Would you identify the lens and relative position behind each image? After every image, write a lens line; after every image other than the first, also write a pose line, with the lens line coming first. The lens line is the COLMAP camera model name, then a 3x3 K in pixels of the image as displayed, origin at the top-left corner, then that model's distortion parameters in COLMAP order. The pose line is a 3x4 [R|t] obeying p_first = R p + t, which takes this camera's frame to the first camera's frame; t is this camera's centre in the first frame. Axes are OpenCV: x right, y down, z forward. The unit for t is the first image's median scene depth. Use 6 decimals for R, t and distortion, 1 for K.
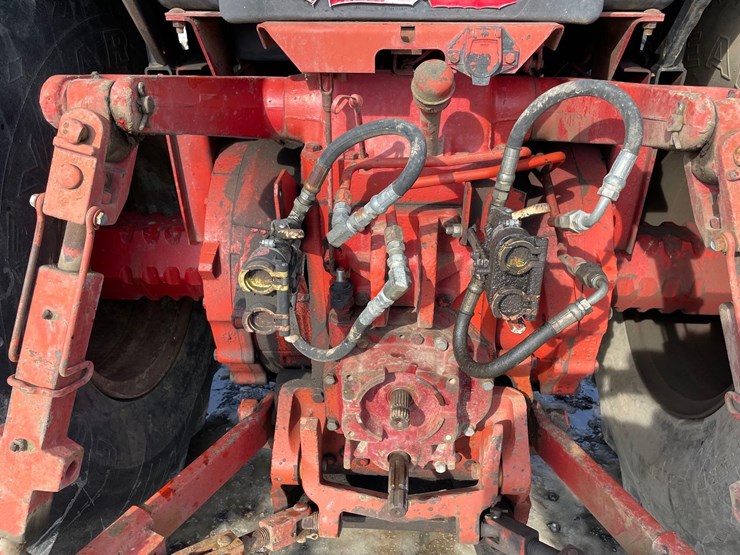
lens RADIAL K [[564.9, 0, 372.1], [0, 564.9, 272.1], [0, 0, 1]] dist [0.110045, -0.153773]
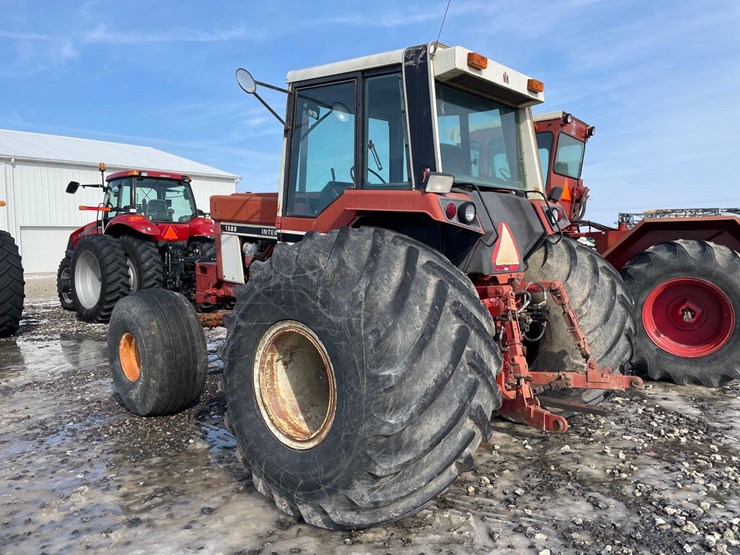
lens RADIAL K [[556.7, 0, 383.7], [0, 556.7, 274.6], [0, 0, 1]] dist [0.108779, -0.133229]
pose [[0.599035, -0.052874, 0.798975, -3.970725], [0.344760, 0.917623, -0.197759, 0.163131], [-0.722701, 0.393920, 0.567917, -0.917179]]
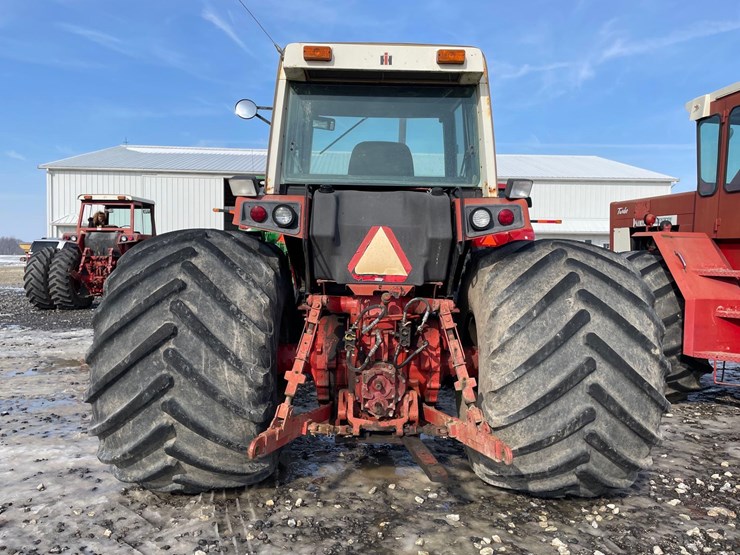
lens RADIAL K [[556.7, 0, 383.7], [0, 556.7, 274.6], [0, 0, 1]] dist [0.108779, -0.133229]
pose [[0.994523, 0.017232, 0.103090, -0.309670], [0.022437, 0.928125, -0.371591, 0.952947], [-0.102084, 0.371869, 0.922655, -2.624206]]
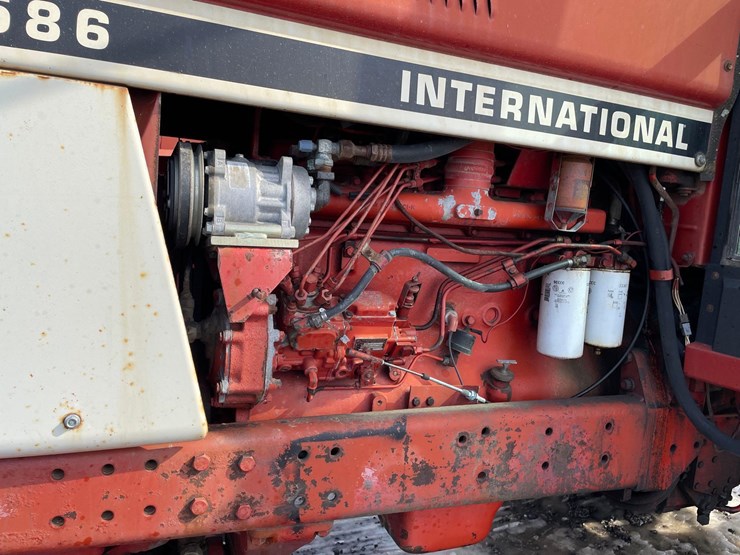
lens RADIAL K [[564.9, 0, 372.1], [0, 564.9, 272.1], [0, 0, 1]] dist [0.110045, -0.153773]
pose [[-0.465971, -0.134402, 0.874533, -0.895723], [0.361806, 0.873040, 0.326951, -1.906612], [-0.807445, 0.468761, -0.358184, 3.686415]]
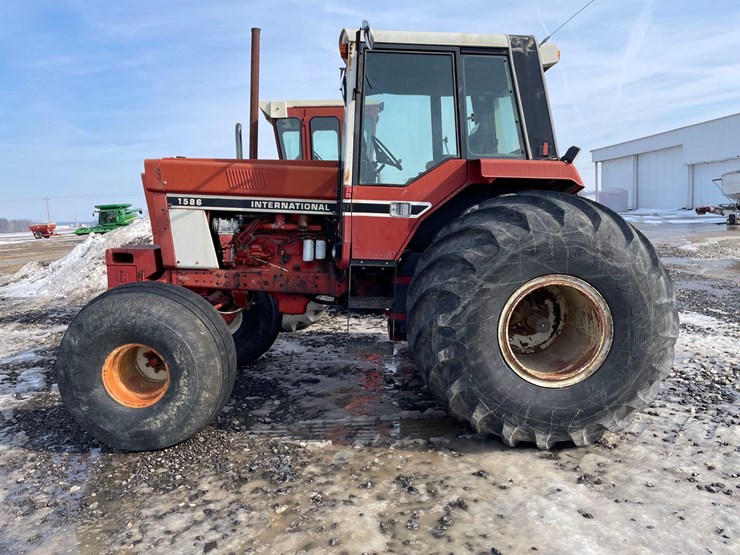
lens RADIAL K [[564.9, 0, 372.1], [0, 564.9, 272.1], [0, 0, 1]] dist [0.110045, -0.153773]
pose [[-0.097157, -0.102342, 0.989993, -5.274458], [0.456176, 0.879484, 0.135687, -1.509387], [-0.884570, 0.464794, -0.038762, 2.676596]]
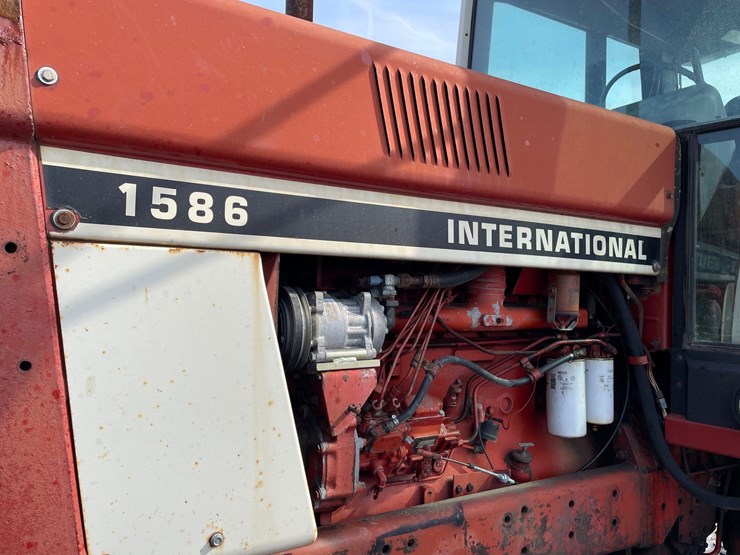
lens RADIAL K [[564.9, 0, 372.1], [0, 564.9, 272.1], [0, 0, 1]] dist [0.110045, -0.153773]
pose [[-0.586432, 0.010229, 0.809934, -0.922929], [0.375028, 0.889717, 0.260302, -2.147341], [-0.717950, 0.456397, -0.525594, 3.950961]]
